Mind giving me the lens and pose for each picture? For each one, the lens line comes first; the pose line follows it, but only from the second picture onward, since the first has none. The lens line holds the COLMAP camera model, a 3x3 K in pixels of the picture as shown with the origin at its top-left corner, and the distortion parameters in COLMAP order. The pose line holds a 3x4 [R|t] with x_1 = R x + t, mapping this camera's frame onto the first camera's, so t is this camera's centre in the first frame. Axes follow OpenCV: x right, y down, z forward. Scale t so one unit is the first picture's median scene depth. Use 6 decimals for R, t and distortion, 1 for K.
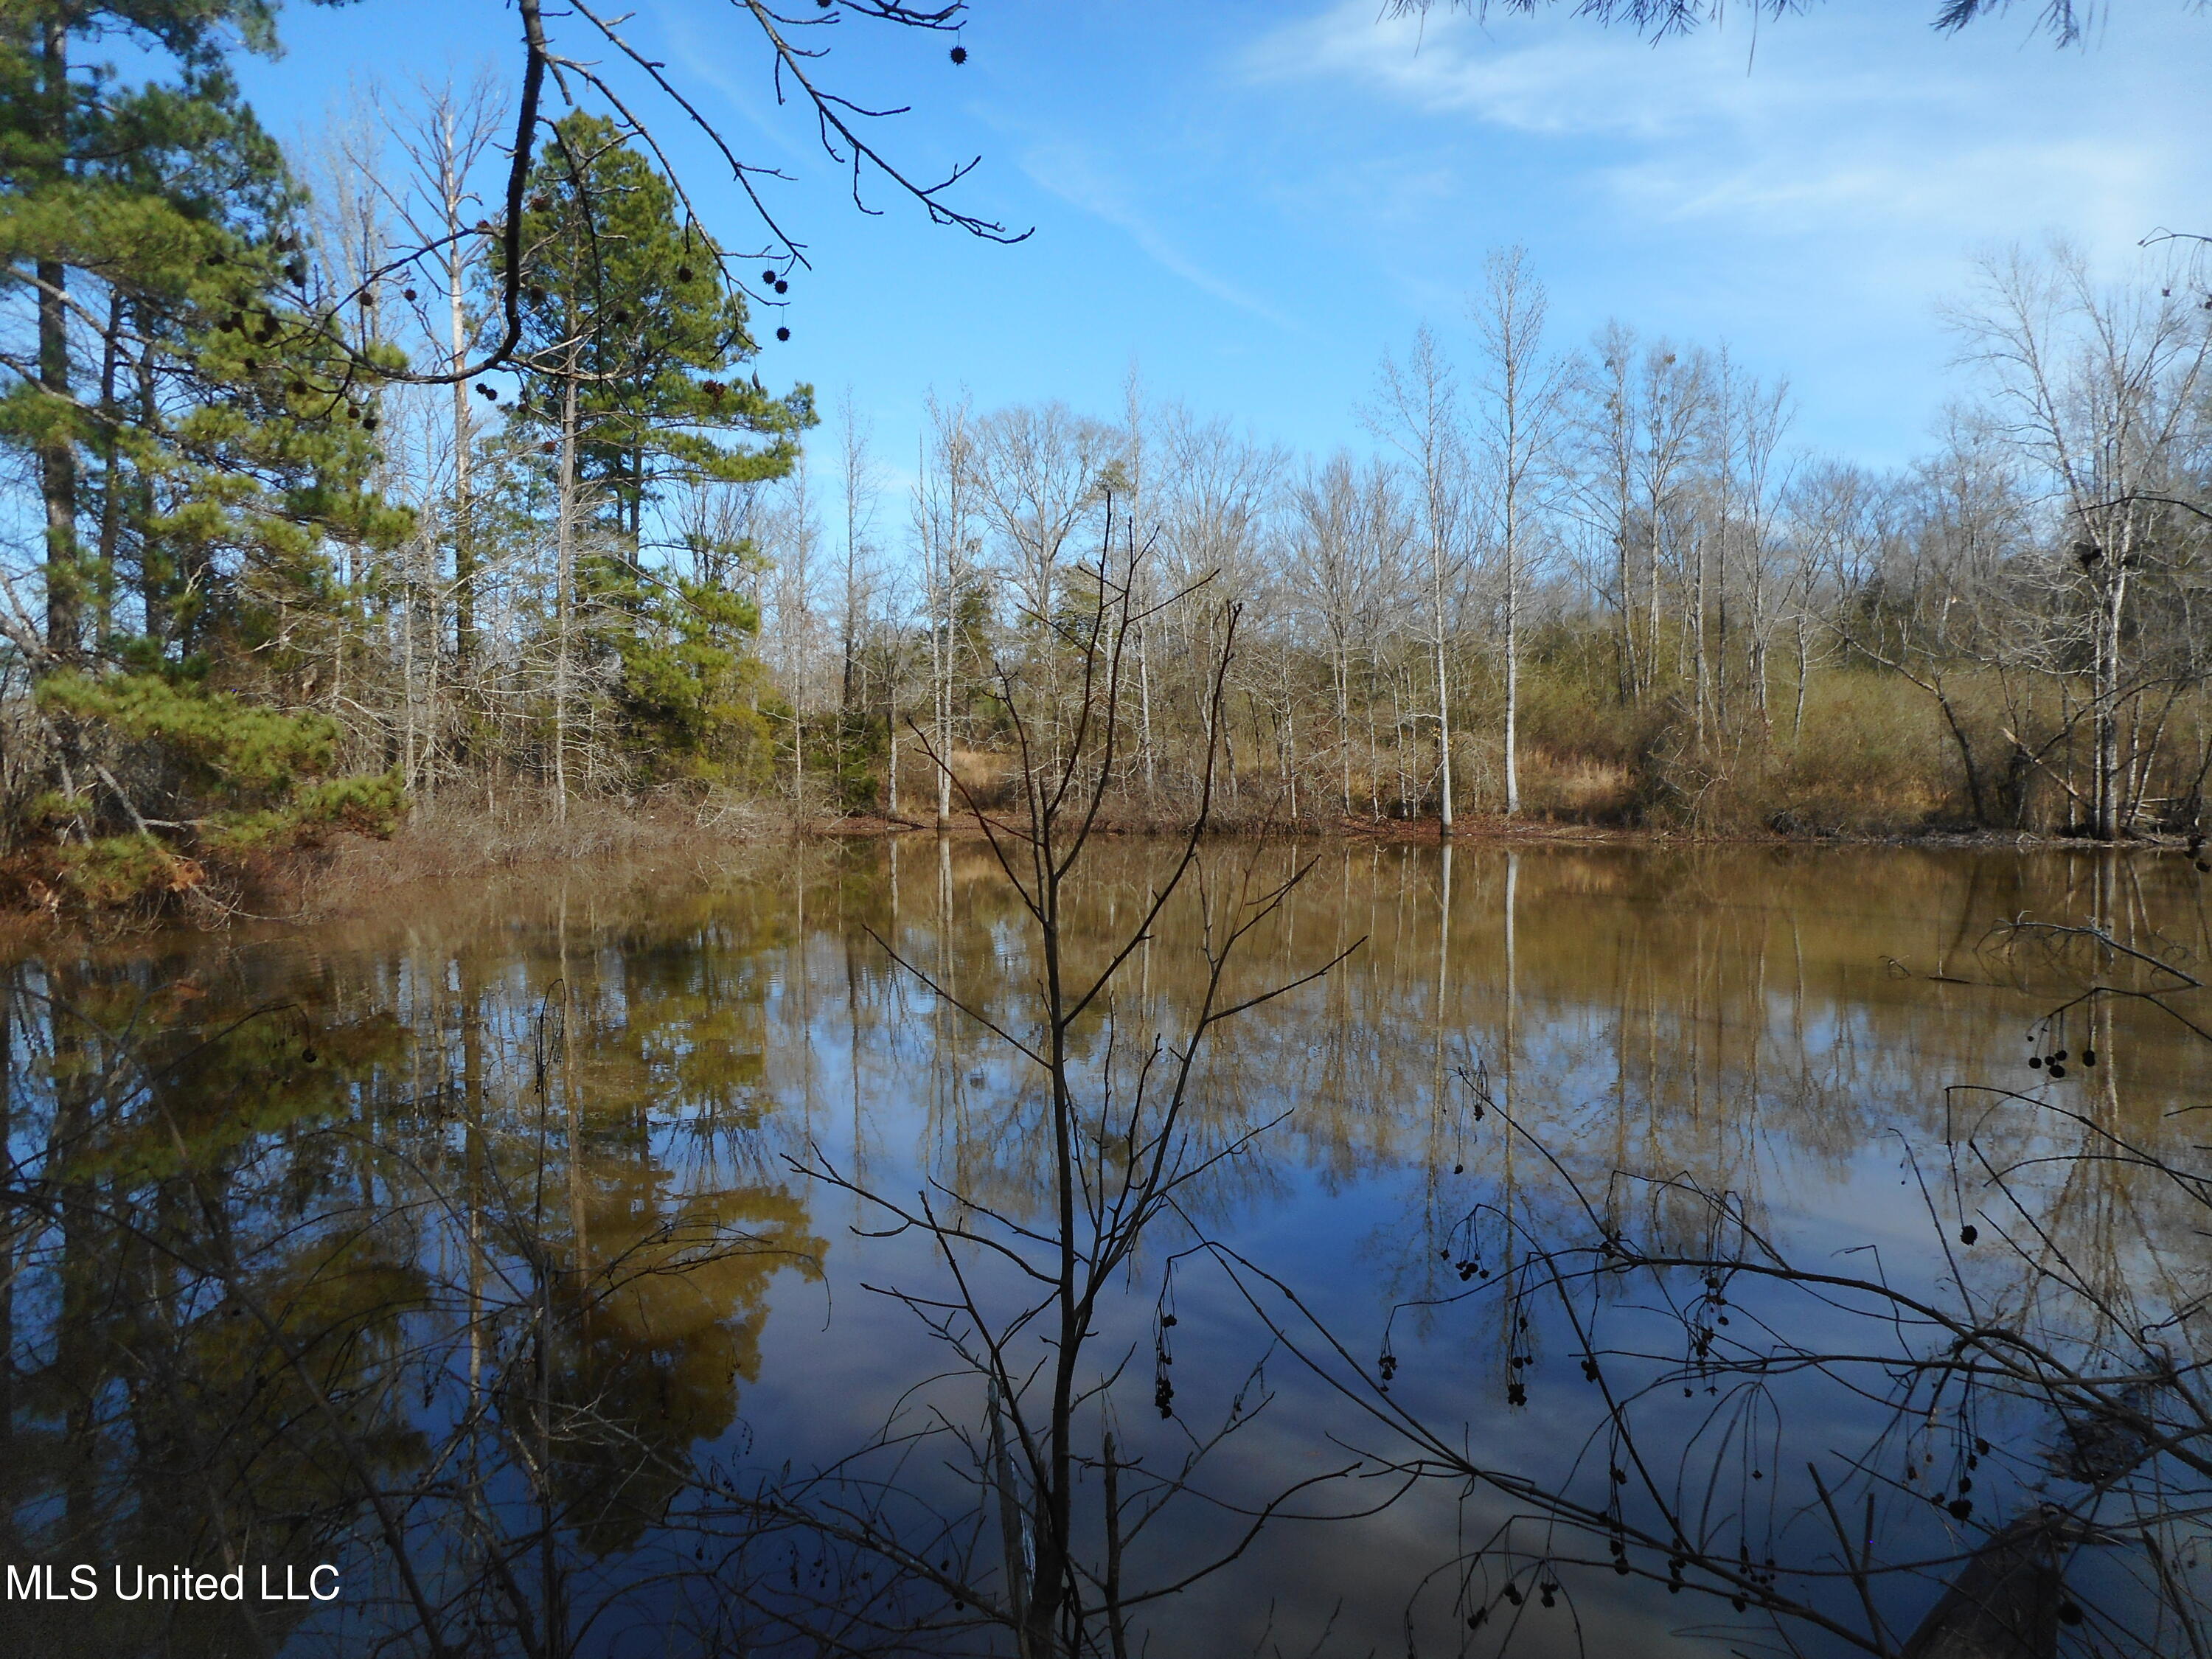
lens RADIAL K [[1706.5, 0, 1110.4], [0, 1706.5, 816.9], [0, 0, 1]] dist [0.026885, -0.001095]
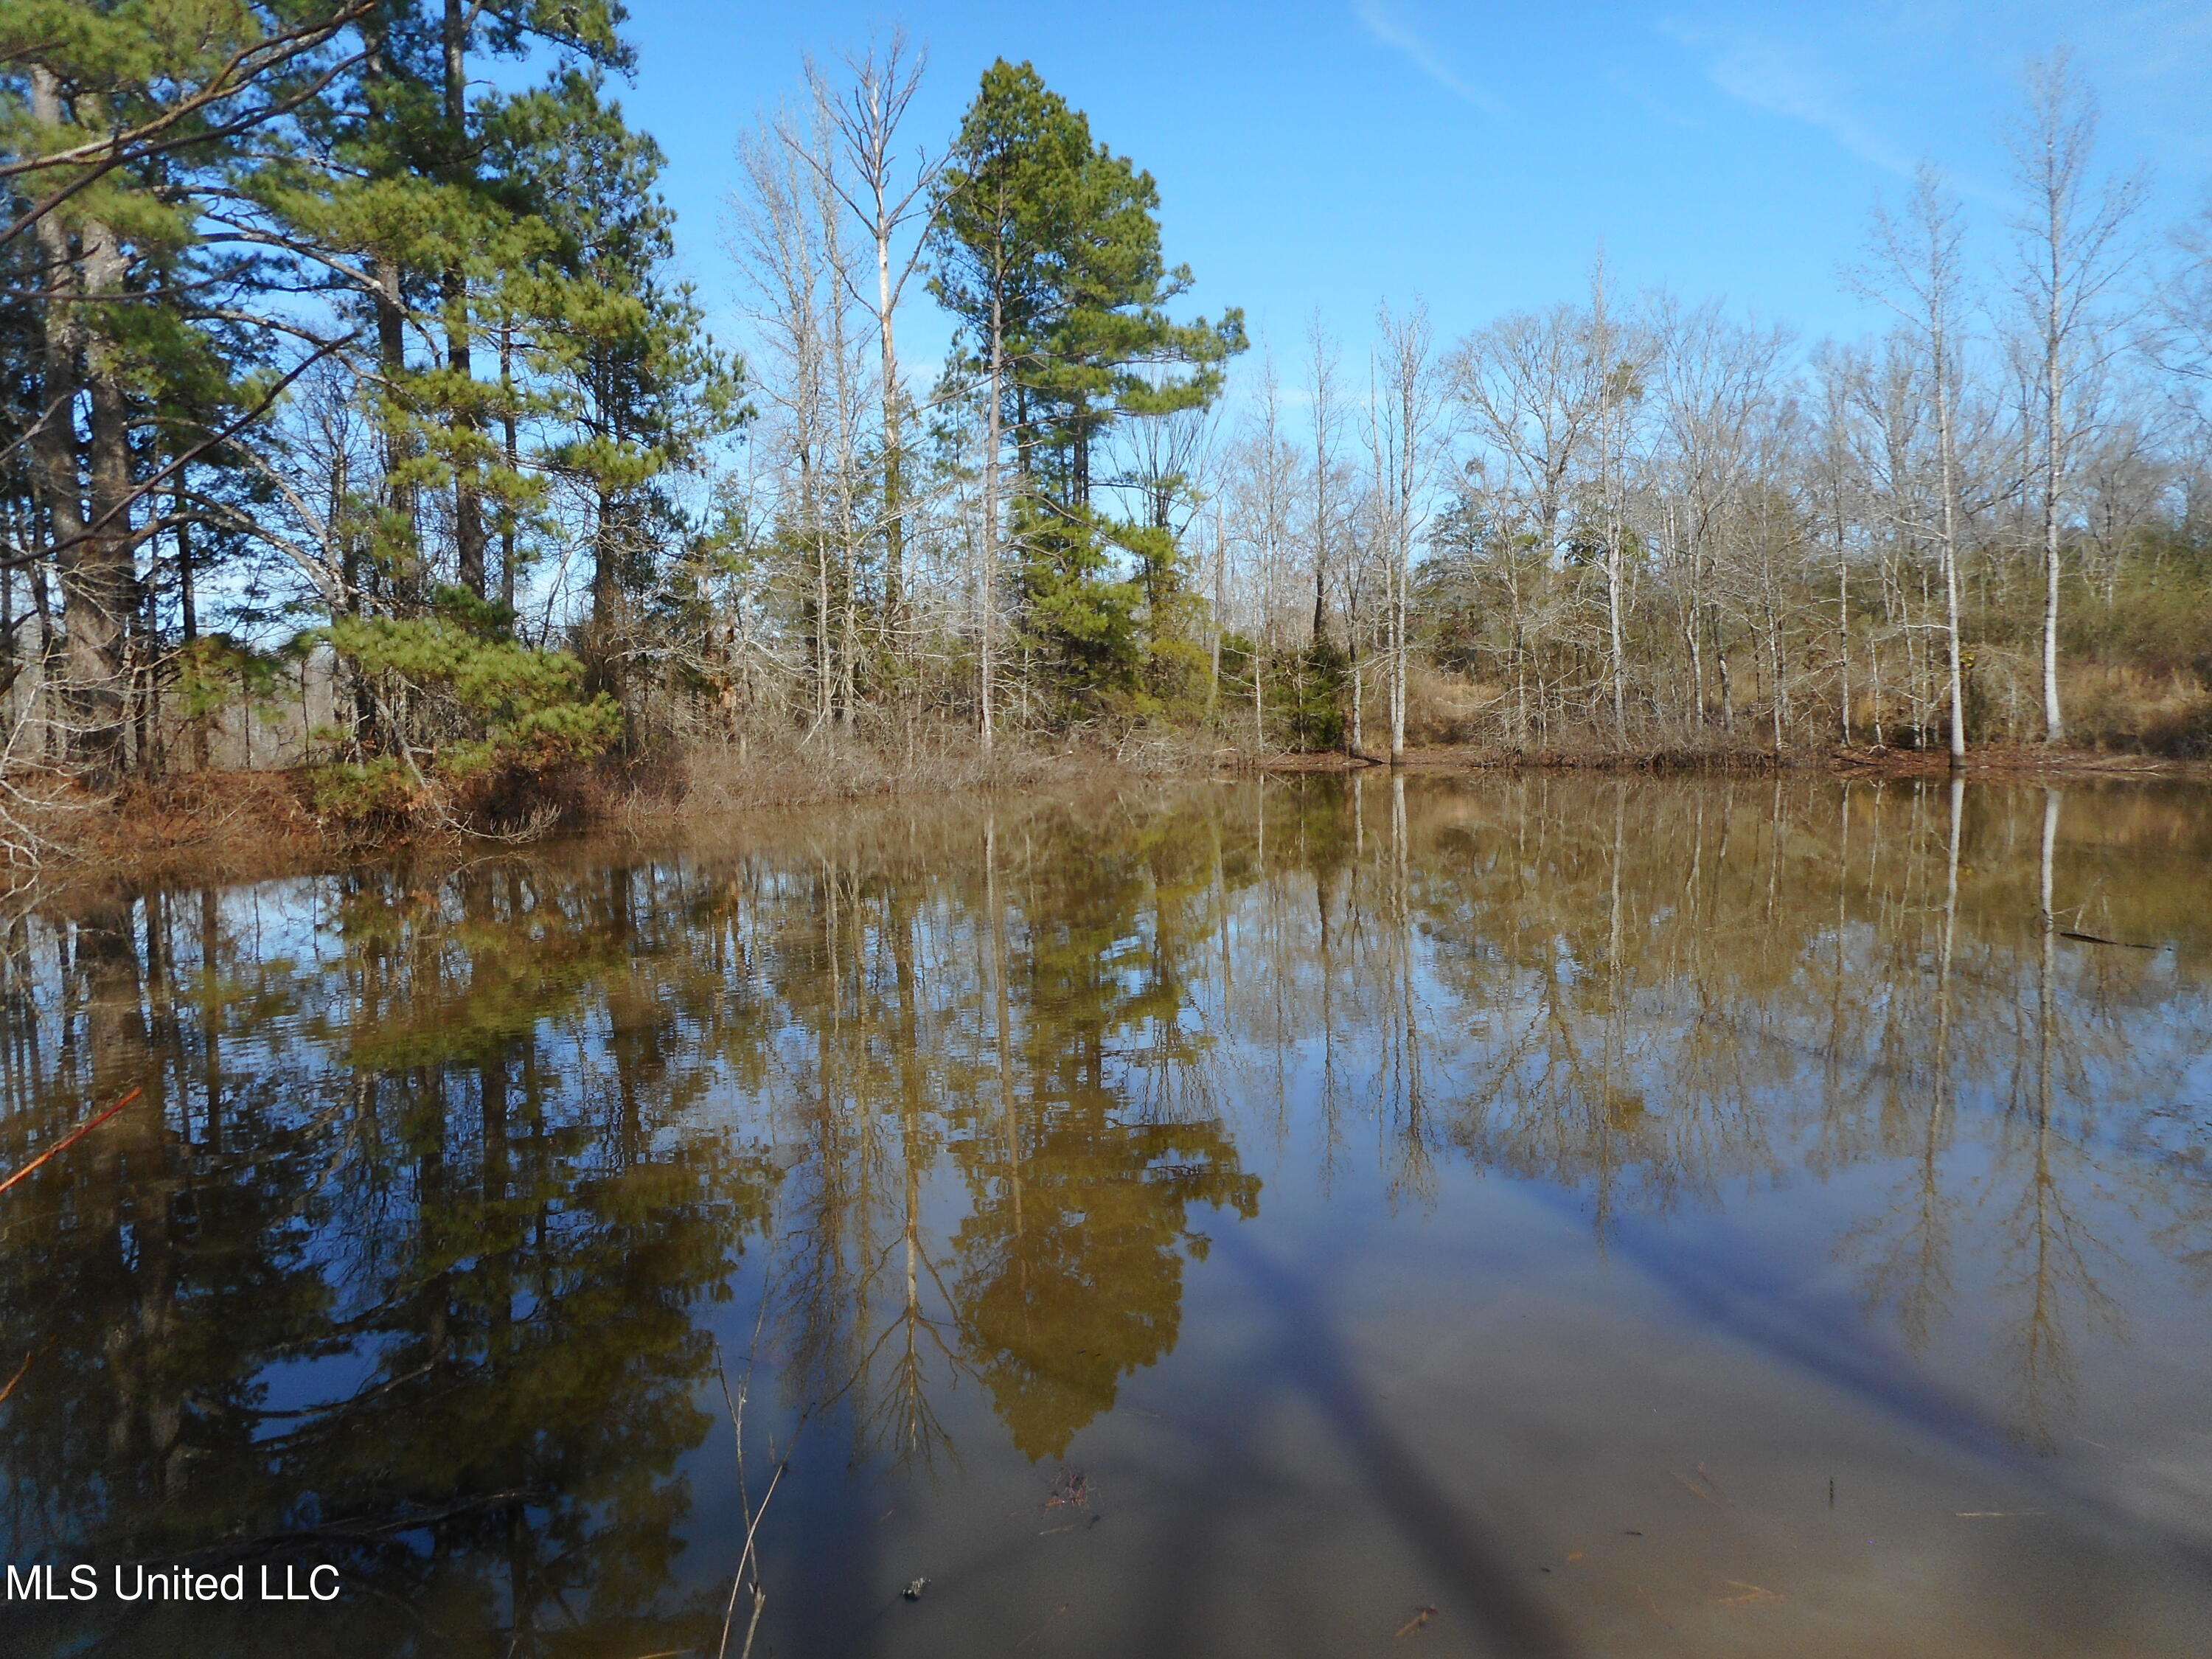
lens RADIAL K [[1706.5, 0, 1113.9], [0, 1706.5, 813.7], [0, 0, 1]] dist [0.026885, -0.001095]
pose [[0.931658, 0.006993, -0.363269, 0.115767], [0.004335, 0.999530, 0.030359, 0.005628], [0.363310, -0.029859, 0.931190, 0.055531]]
